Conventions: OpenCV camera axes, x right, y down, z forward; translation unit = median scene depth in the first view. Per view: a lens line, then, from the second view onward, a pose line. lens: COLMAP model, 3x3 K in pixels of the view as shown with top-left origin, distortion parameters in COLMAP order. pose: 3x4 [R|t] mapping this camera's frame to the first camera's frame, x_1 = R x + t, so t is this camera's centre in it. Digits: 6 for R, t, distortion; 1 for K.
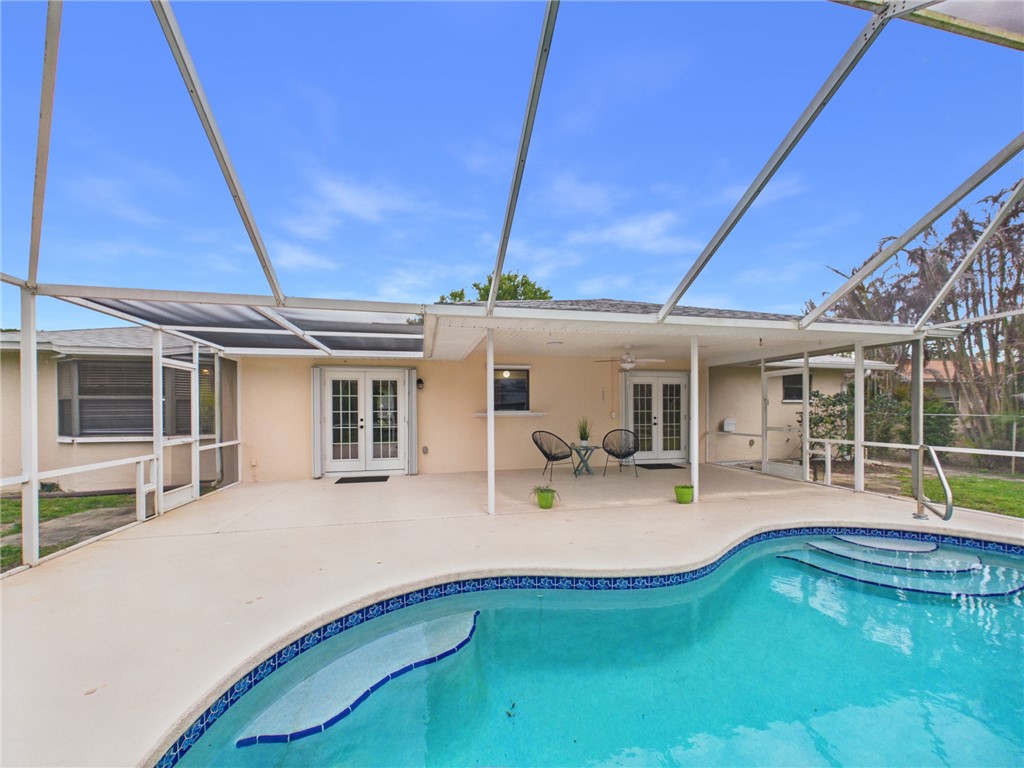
lens RADIAL K [[411.8, 0, 514.2], [0, 411.8, 407.9], [0, 0, 1]] dist [0.000614, 0.000077]
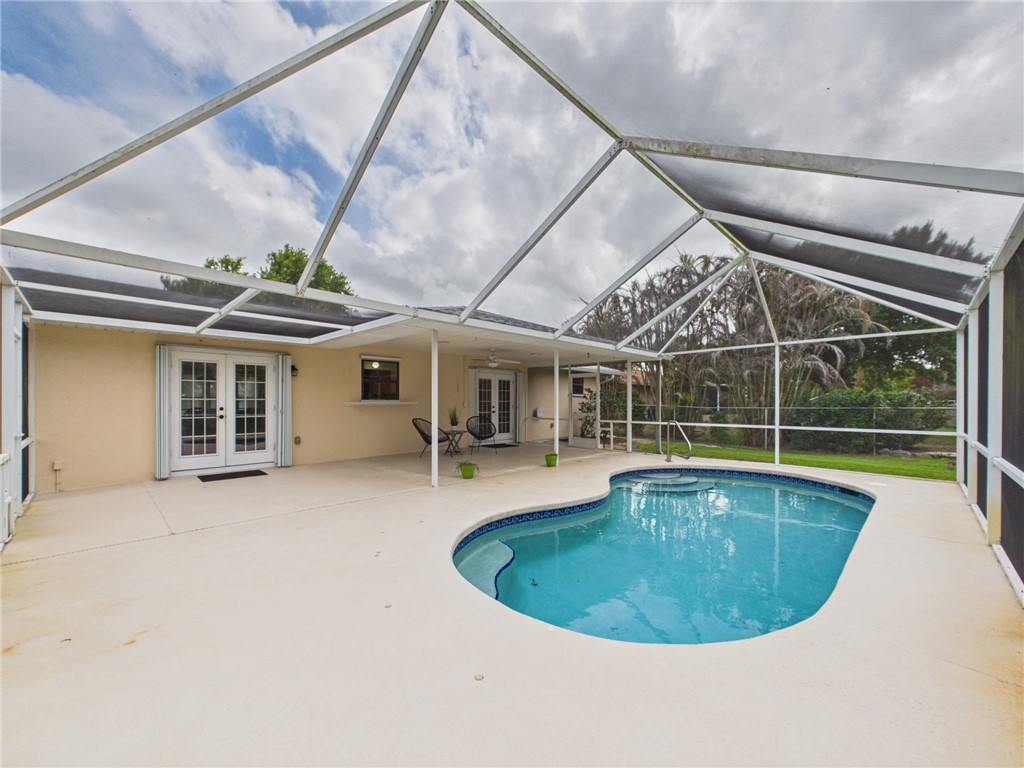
lens RADIAL K [[411.8, 0, 517.1], [0, 411.8, 403.2], [0, 0, 1]] dist [0.000614, 0.000077]
pose [[0.837896, 0.004935, 0.545807, -0.321128], [-0.011313, 0.999901, 0.008327, 0.002788], [-0.545712, -0.013152, 0.837869, -0.079722]]
